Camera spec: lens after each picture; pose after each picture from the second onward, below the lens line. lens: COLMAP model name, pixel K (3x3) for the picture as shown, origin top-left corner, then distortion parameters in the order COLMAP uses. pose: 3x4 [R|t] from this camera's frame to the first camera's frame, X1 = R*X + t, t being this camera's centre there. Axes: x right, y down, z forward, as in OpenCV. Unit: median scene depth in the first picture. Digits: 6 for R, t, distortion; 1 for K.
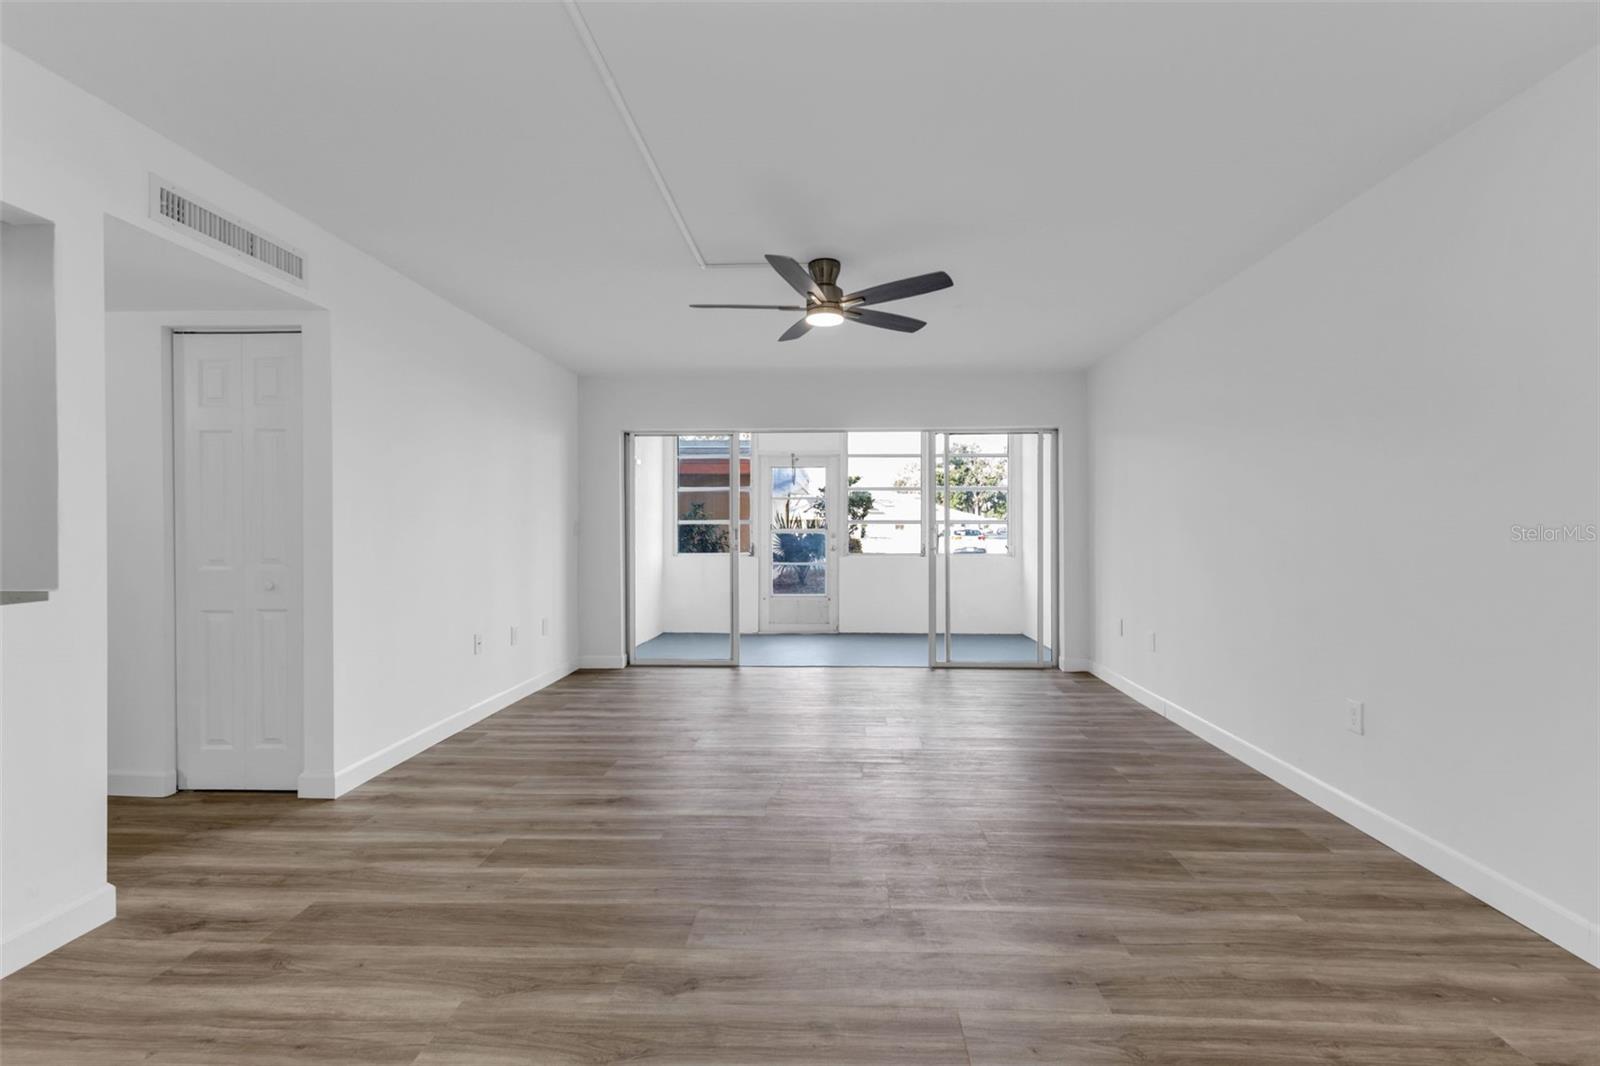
lens RADIAL K [[688.6, 0, 807.8], [0, 688.6, 536.0], [0, 0, 1]] dist [-0.000320, -0.000065]
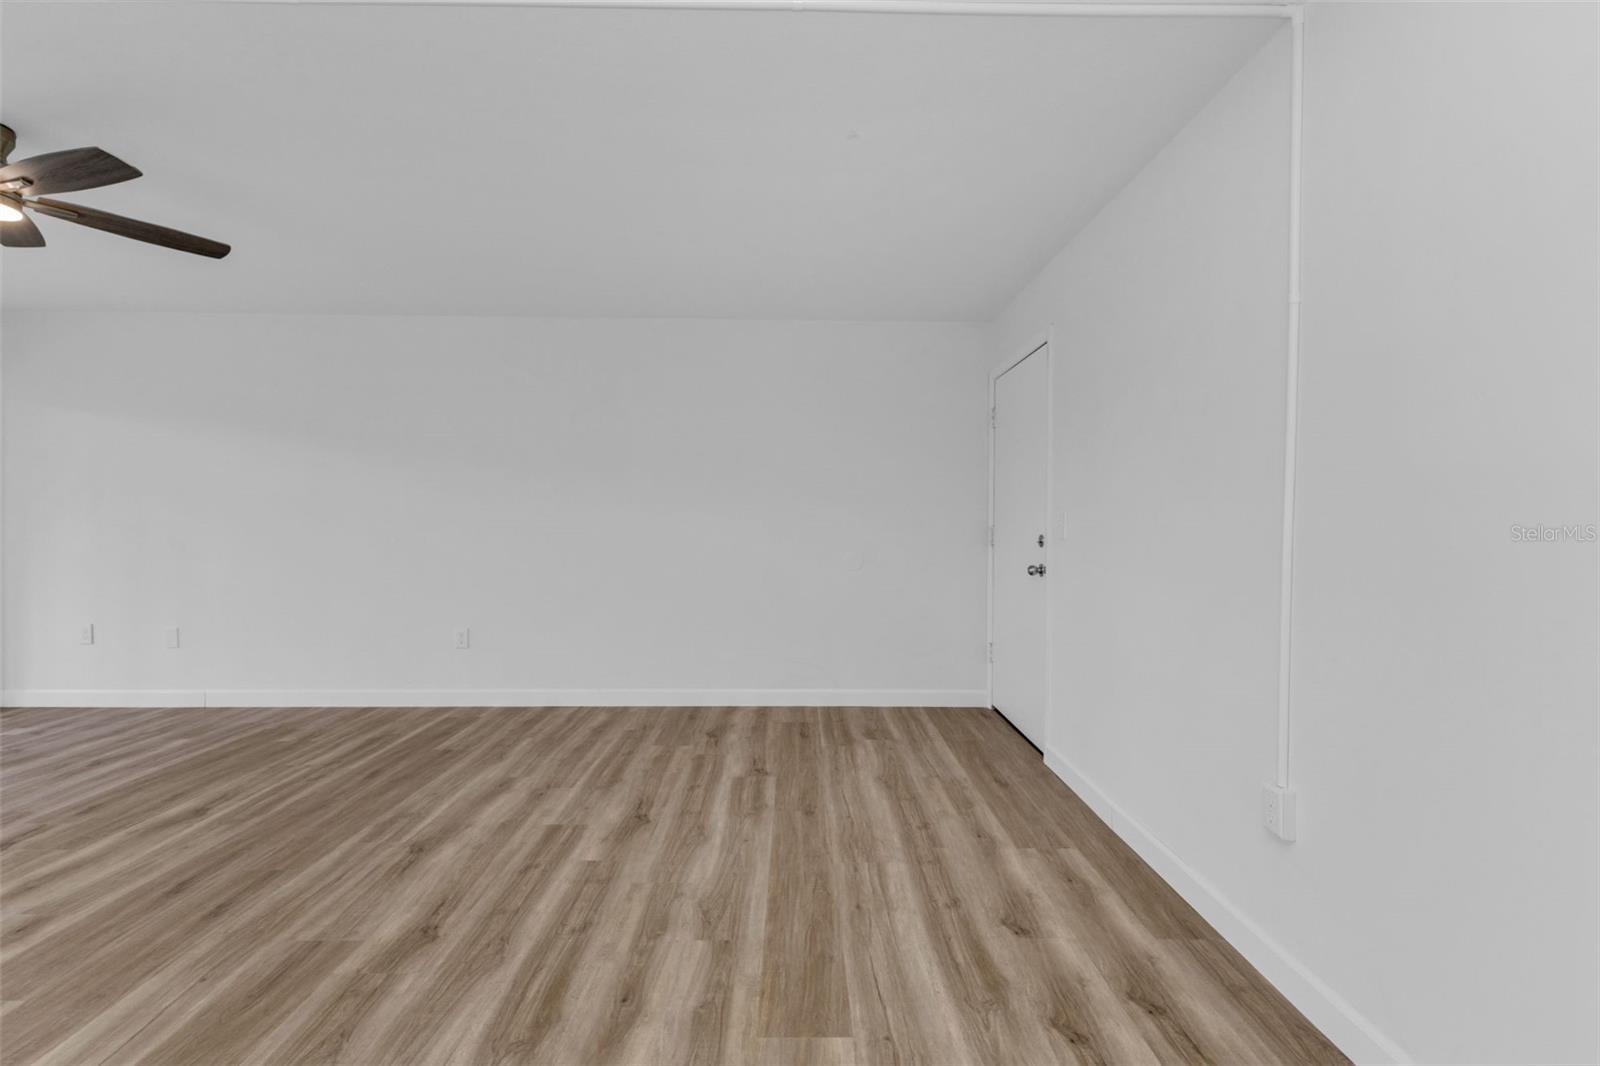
lens RADIAL K [[692.1, 0, 801.5], [0, 692.1, 522.3], [0, 0, 1]] dist [0.008119, -0.000033]
pose [[-0.052847, 0.001750, 0.998601, -0.936380], [0.005452, 0.999984, -0.001464, -0.000195], [-0.998588, 0.005367, -0.052855, 0.321954]]
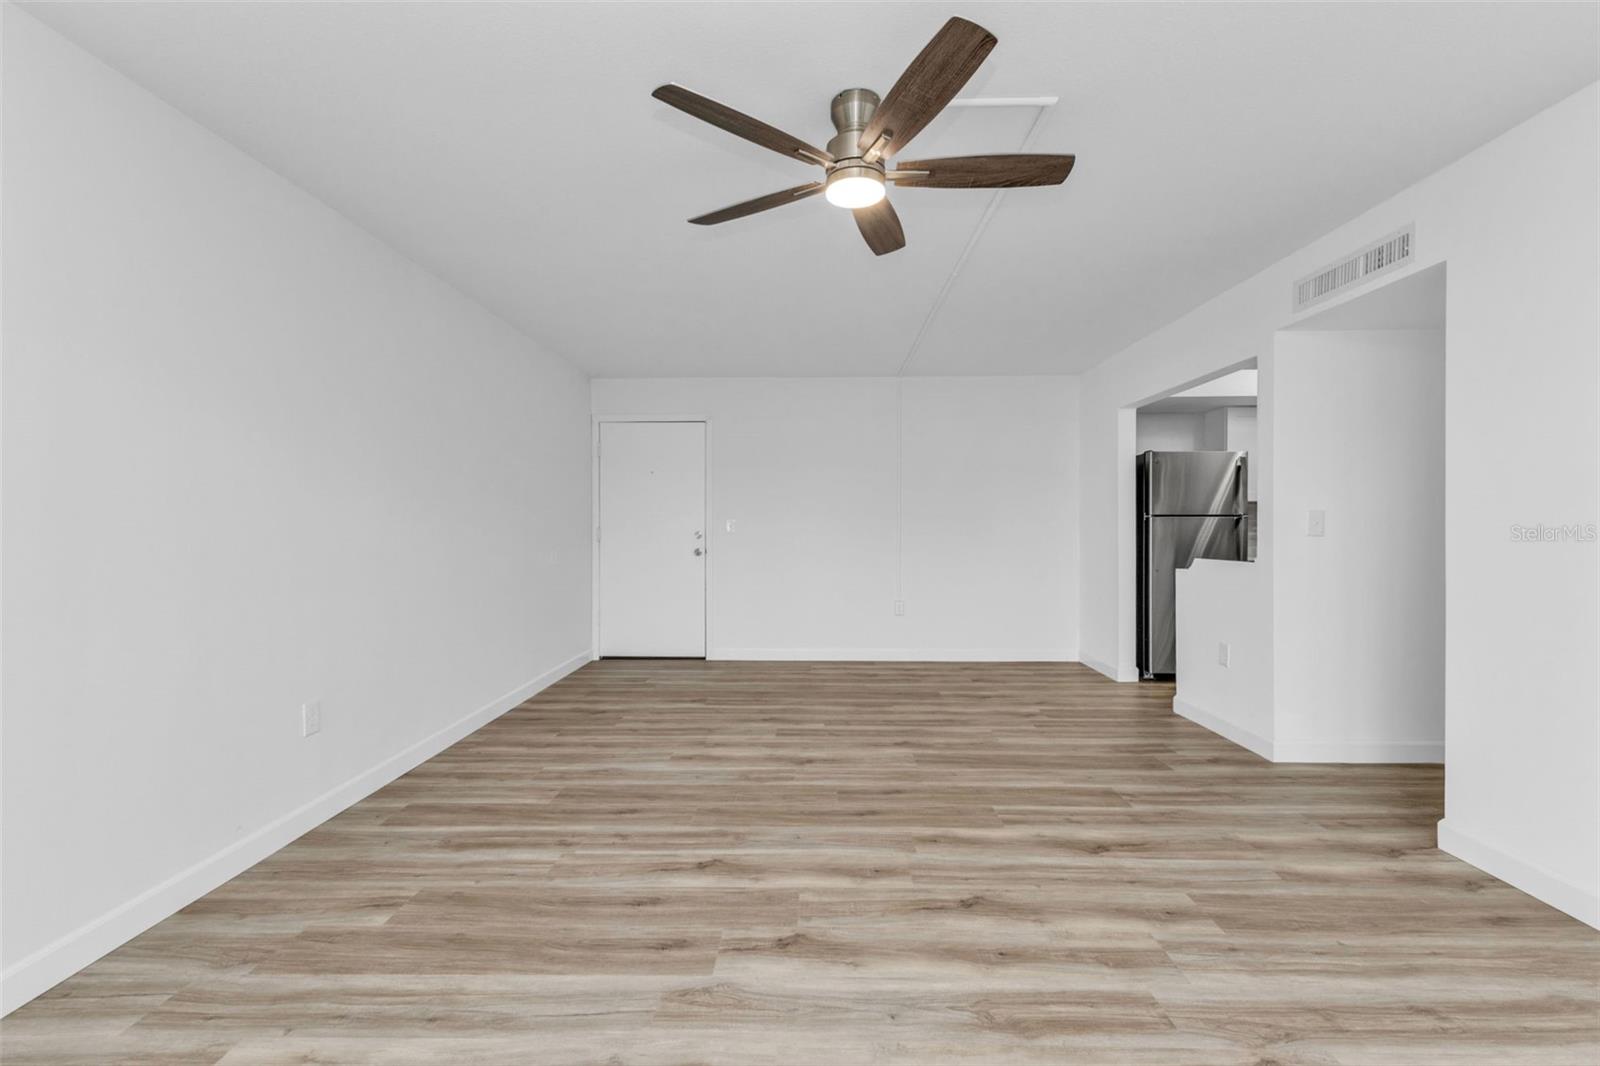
lens RADIAL K [[703.6, 0, 796.6], [0, 703.6, 524.1], [0, 0, 1]] dist [0.013589, -0.004593]
pose [[-0.999842, 0.004617, -0.017174, 0.122036], [0.004421, 0.999924, 0.011476, -0.028187], [0.017226, 0.011399, -0.999787, 2.208903]]
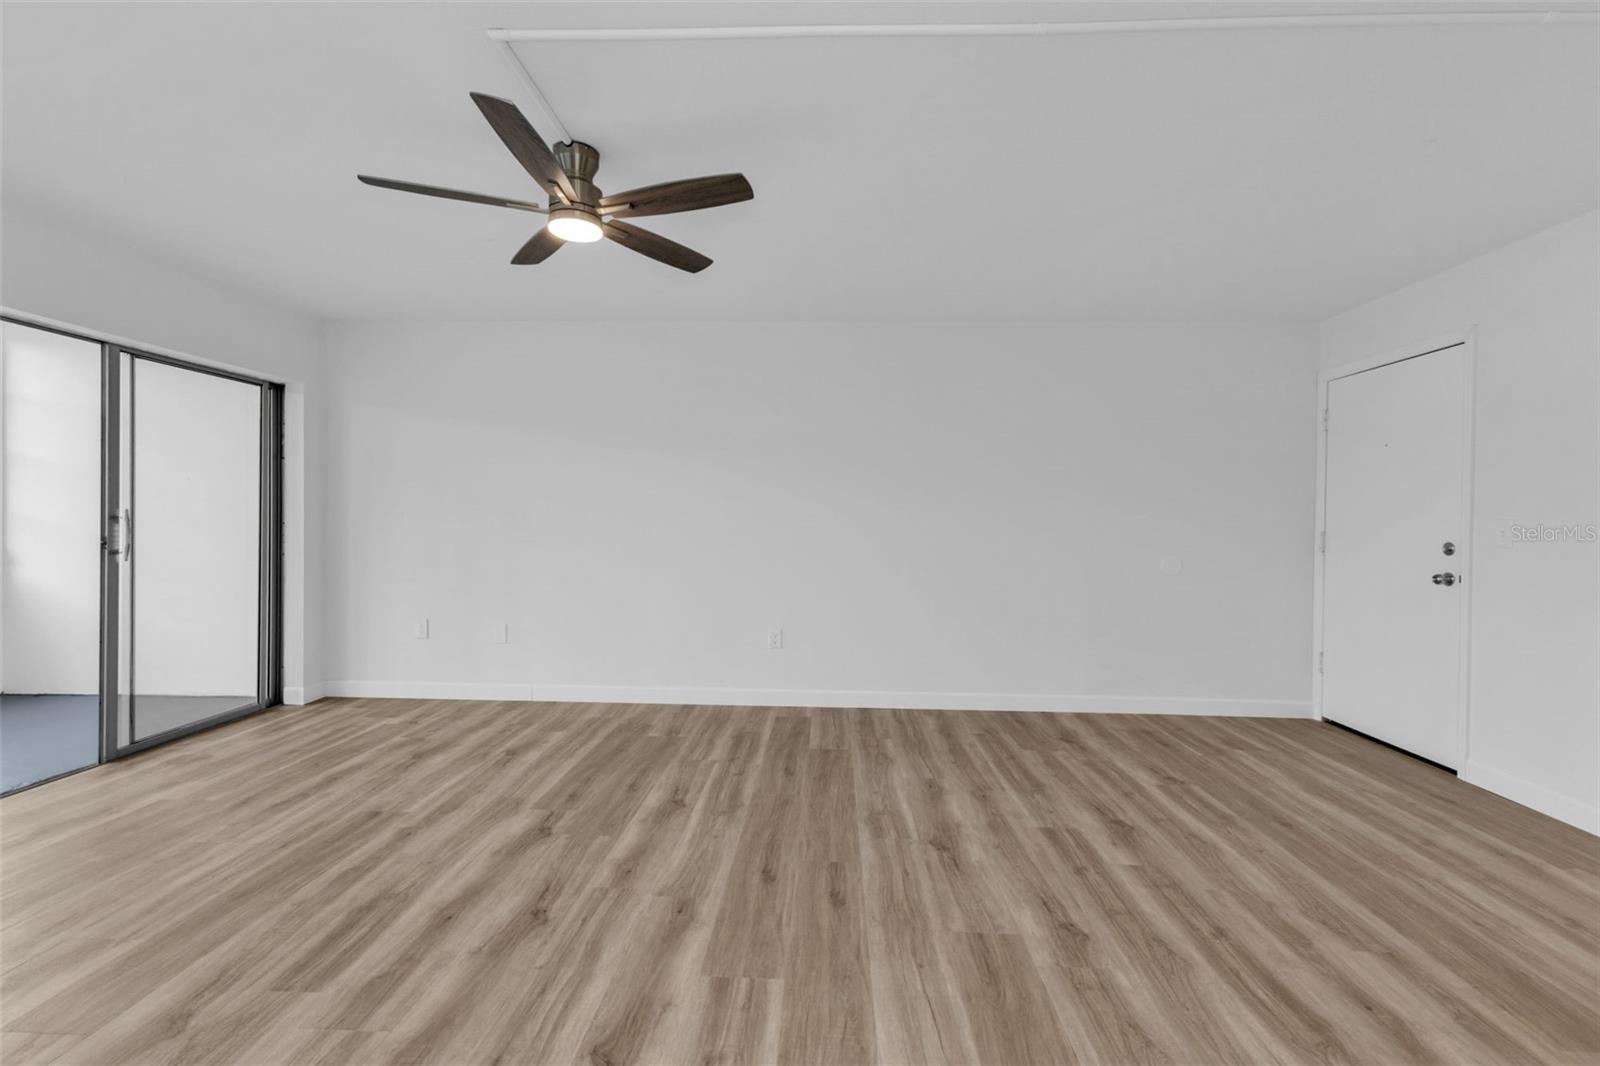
lens RADIAL K [[703.6, 0, 796.6], [0, 703.6, 524.1], [0, 0, 1]] dist [0.013589, -0.004593]
pose [[0.007917, -0.002378, 0.999966, -0.952061], [0.000973, 0.999997, 0.002370, -0.014438], [-0.999968, 0.000955, 0.007920, 1.019345]]
